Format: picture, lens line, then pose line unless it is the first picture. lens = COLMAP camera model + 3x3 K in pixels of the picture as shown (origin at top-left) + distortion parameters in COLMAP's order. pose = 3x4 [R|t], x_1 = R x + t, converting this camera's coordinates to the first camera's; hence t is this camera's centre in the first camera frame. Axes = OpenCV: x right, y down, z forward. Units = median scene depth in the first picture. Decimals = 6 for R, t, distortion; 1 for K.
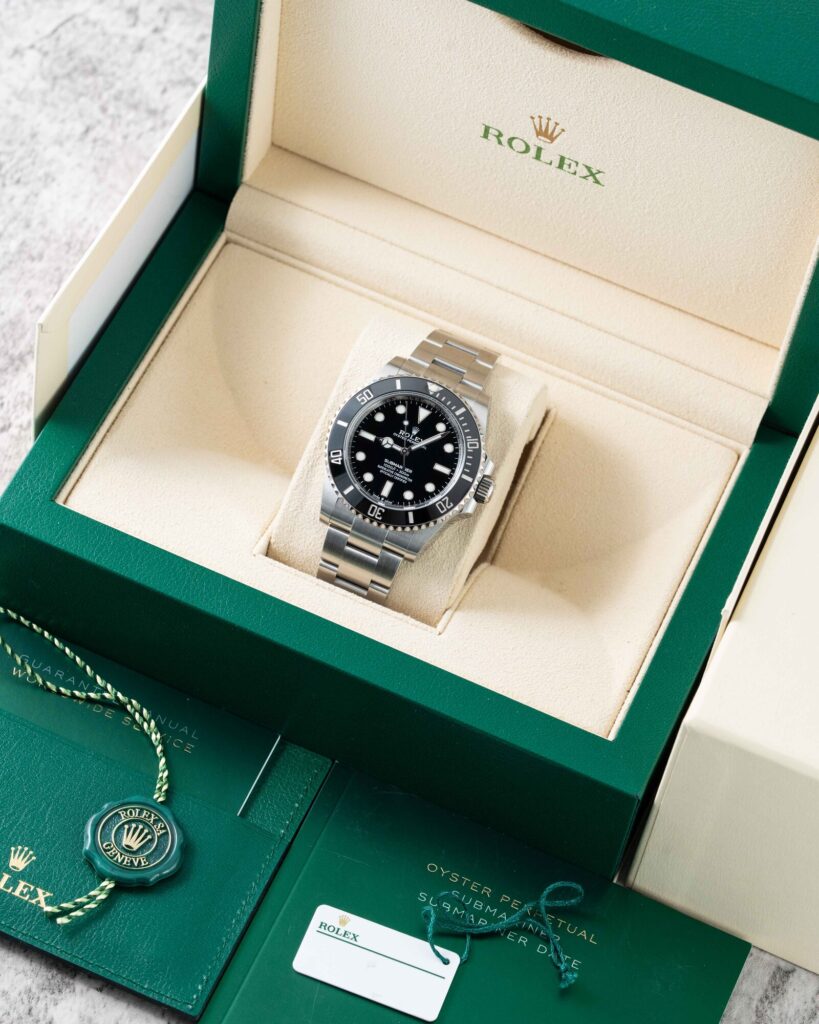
lens RADIAL K [[4304.5, 0, 409.5], [0, 4304.5, 512.0], [0, 0, 1]] dist [-0.023697, -0.124430]
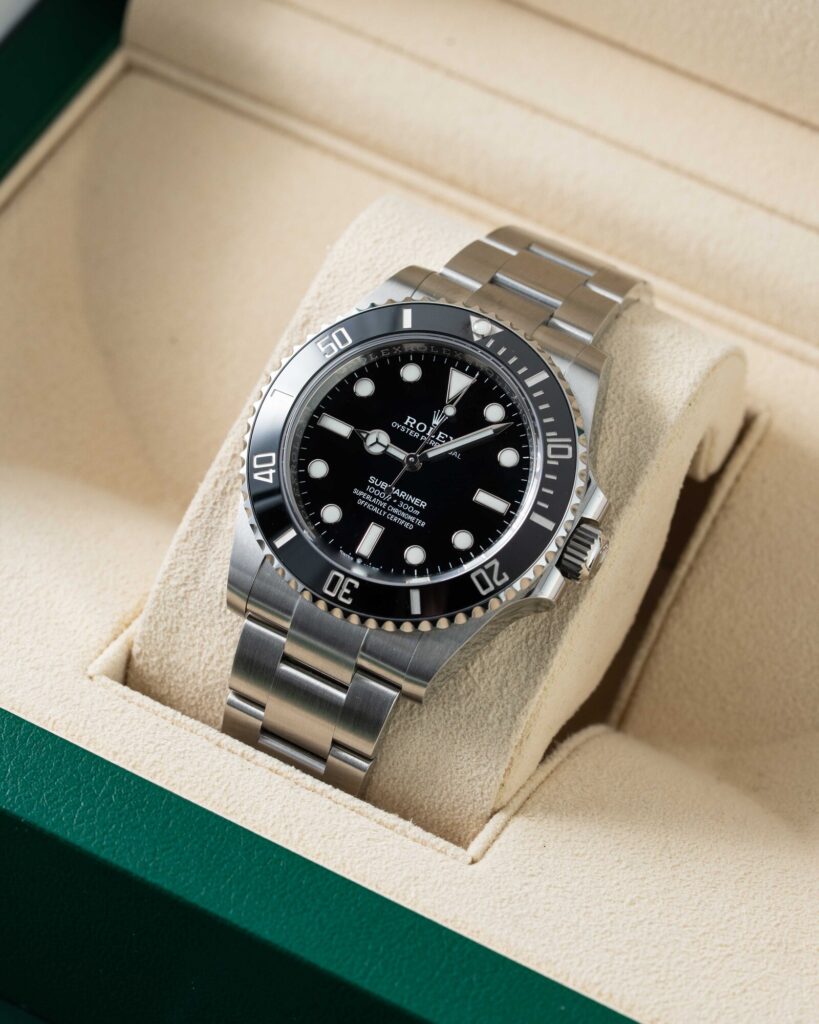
lens RADIAL K [[4304.5, 0, 409.5], [0, 4304.5, 512.0], [0, 0, 1]] dist [-0.023697, -0.124430]
pose [[0.992613, 0.034308, -0.116374, 0.052244], [-0.044365, 0.995396, -0.084961, 0.030435], [0.112923, 0.089496, 0.989565, 0.542809]]
